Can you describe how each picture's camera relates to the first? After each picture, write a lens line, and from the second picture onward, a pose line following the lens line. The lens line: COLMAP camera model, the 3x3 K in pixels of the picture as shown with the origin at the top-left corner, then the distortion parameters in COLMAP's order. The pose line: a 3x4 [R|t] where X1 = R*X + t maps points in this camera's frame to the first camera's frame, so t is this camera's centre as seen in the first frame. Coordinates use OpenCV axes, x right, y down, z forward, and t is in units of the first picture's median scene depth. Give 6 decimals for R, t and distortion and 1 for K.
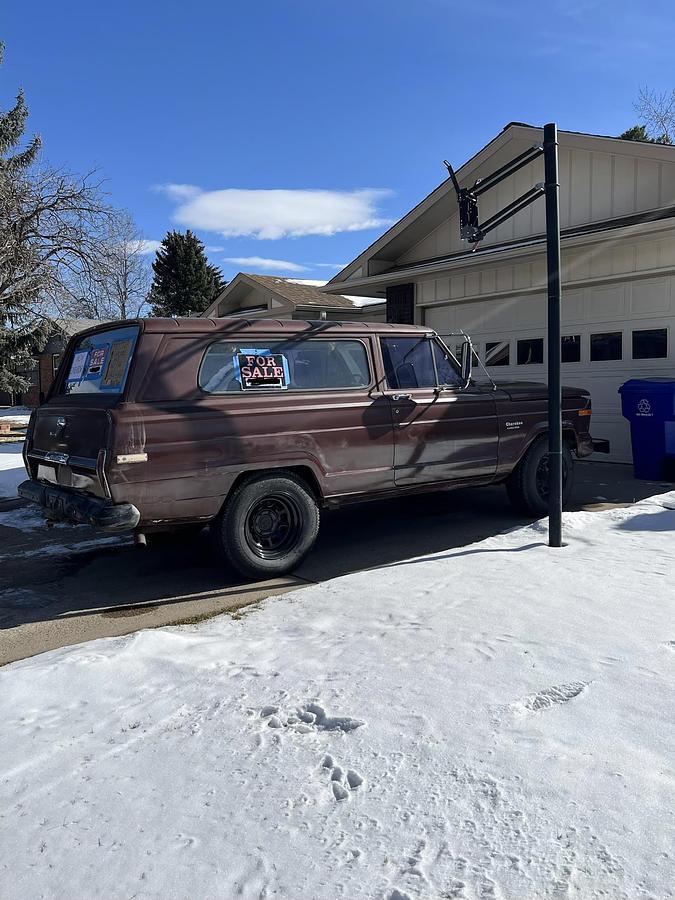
lens RADIAL K [[683.6, 0, 337.5], [0, 683.6, 450.0], [0, 0, 1]] dist [0.029019, -0.000531]
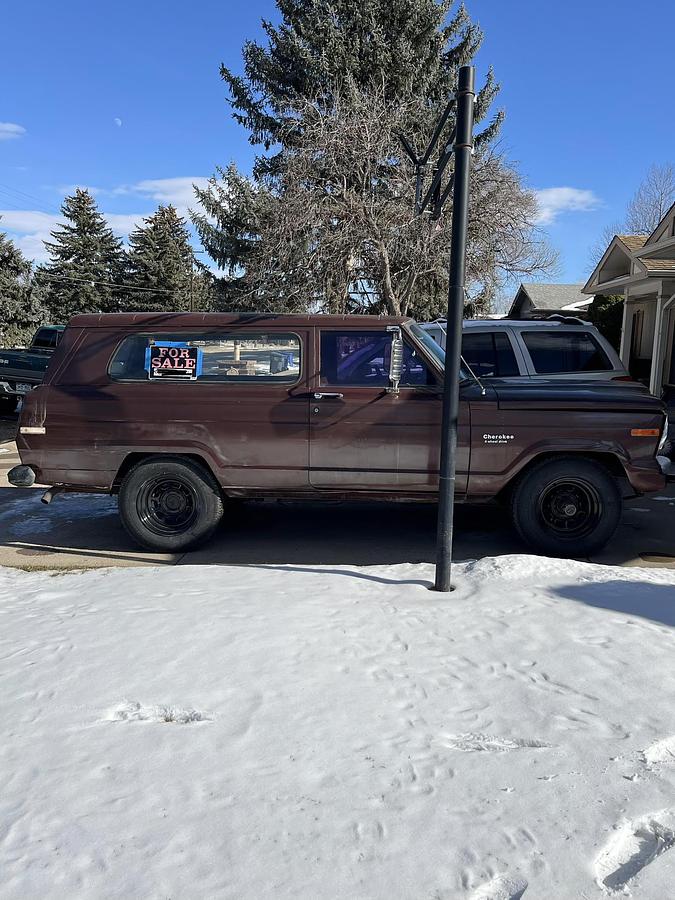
lens RADIAL K [[686.2, 0, 337.5], [0, 686.2, 450.0], [0, 0, 1]] dist [0.004758, -0.003149]
pose [[0.792440, 0.124167, -0.597178, 0.758464], [-0.093624, 0.992219, 0.082069, -0.091353], [0.602722, -0.009124, 0.797899, 0.293880]]
